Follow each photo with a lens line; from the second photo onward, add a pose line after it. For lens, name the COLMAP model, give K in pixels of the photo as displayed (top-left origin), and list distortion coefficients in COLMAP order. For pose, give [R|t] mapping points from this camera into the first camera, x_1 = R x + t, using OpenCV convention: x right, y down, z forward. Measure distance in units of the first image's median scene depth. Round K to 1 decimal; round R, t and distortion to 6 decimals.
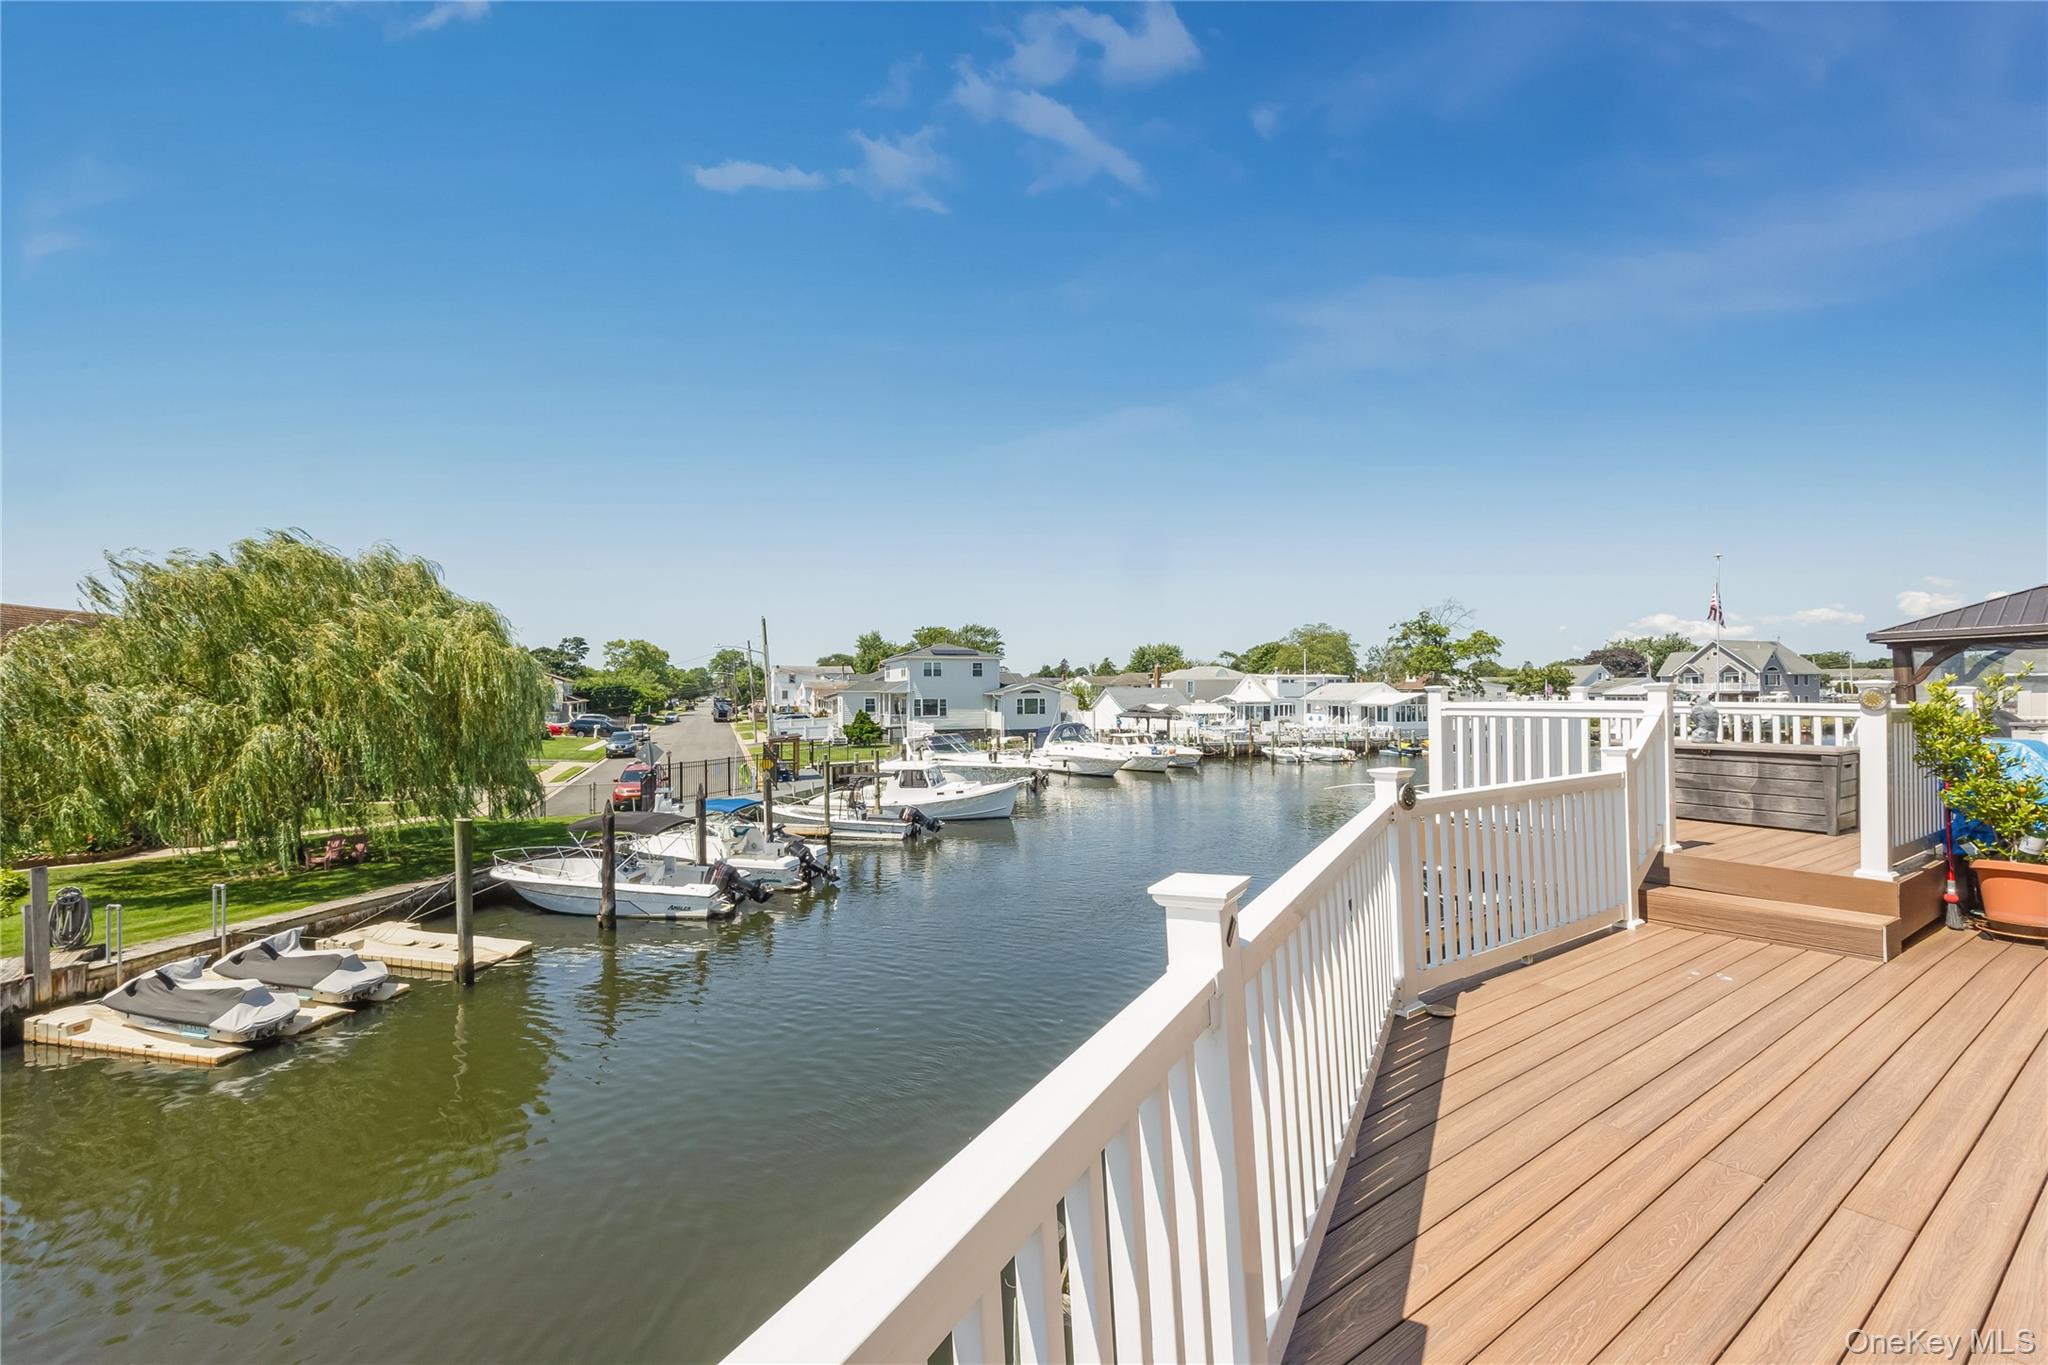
lens RADIAL K [[826.0, 0, 1024.0], [0, 826.0, 682.5], [0, 0, 1]] dist [0.000375, -0.000399]
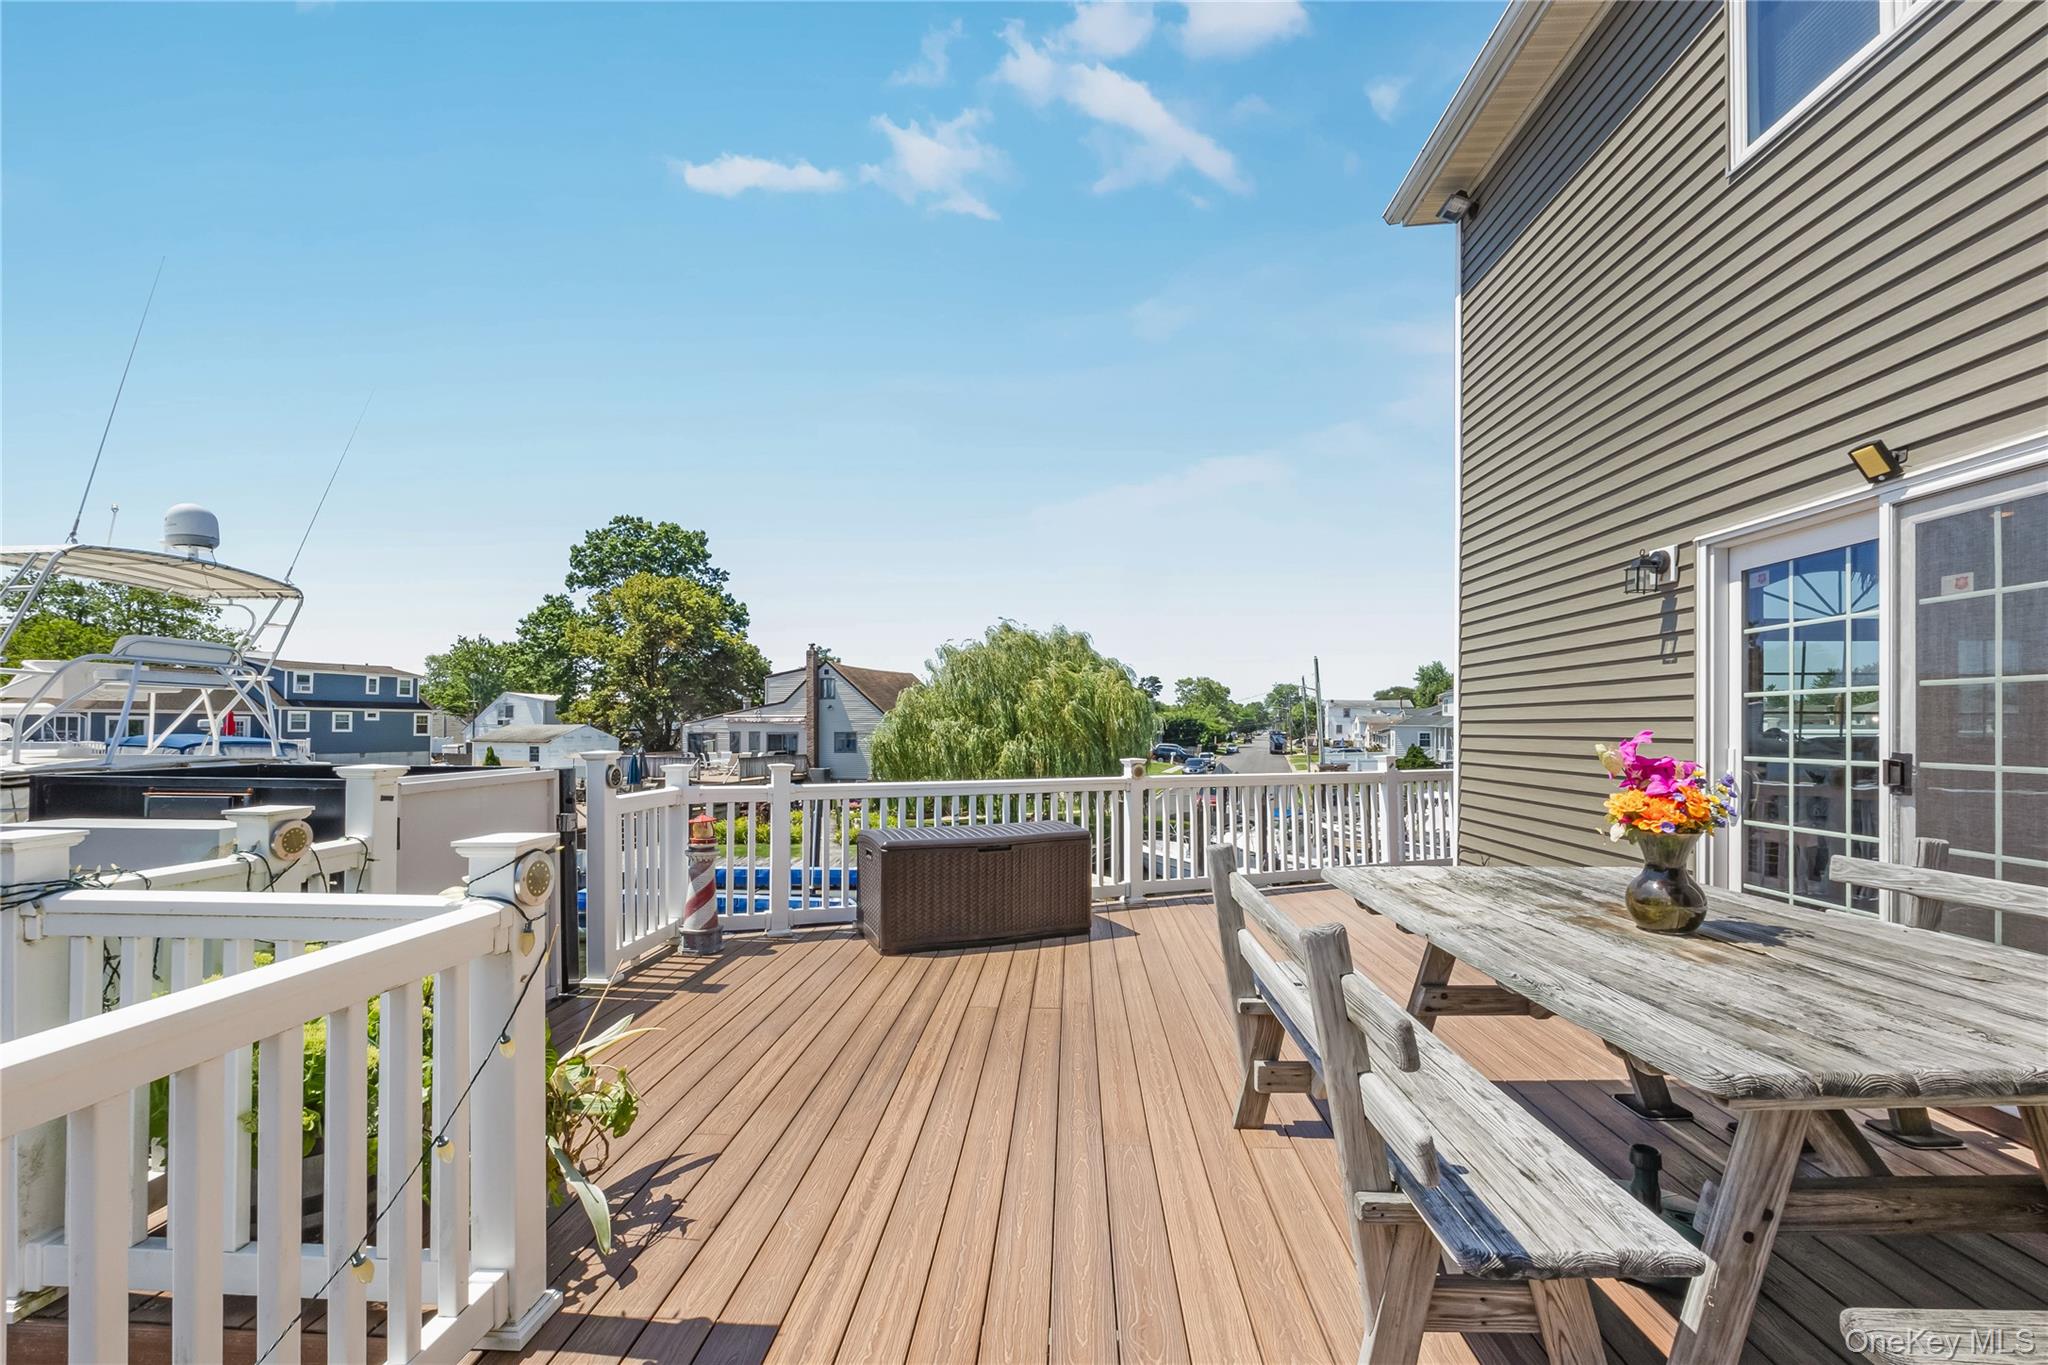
lens RADIAL K [[846.8, 0, 1028.5], [0, 846.8, 722.0], [0, 0, 1]] dist [-0.002755, -0.000251]
pose [[0.803971, 0.004628, -0.594650, 0.070988], [-0.001159, 0.999980, 0.006216, 0.001977], [0.594667, -0.004309, 0.803961, -0.194542]]
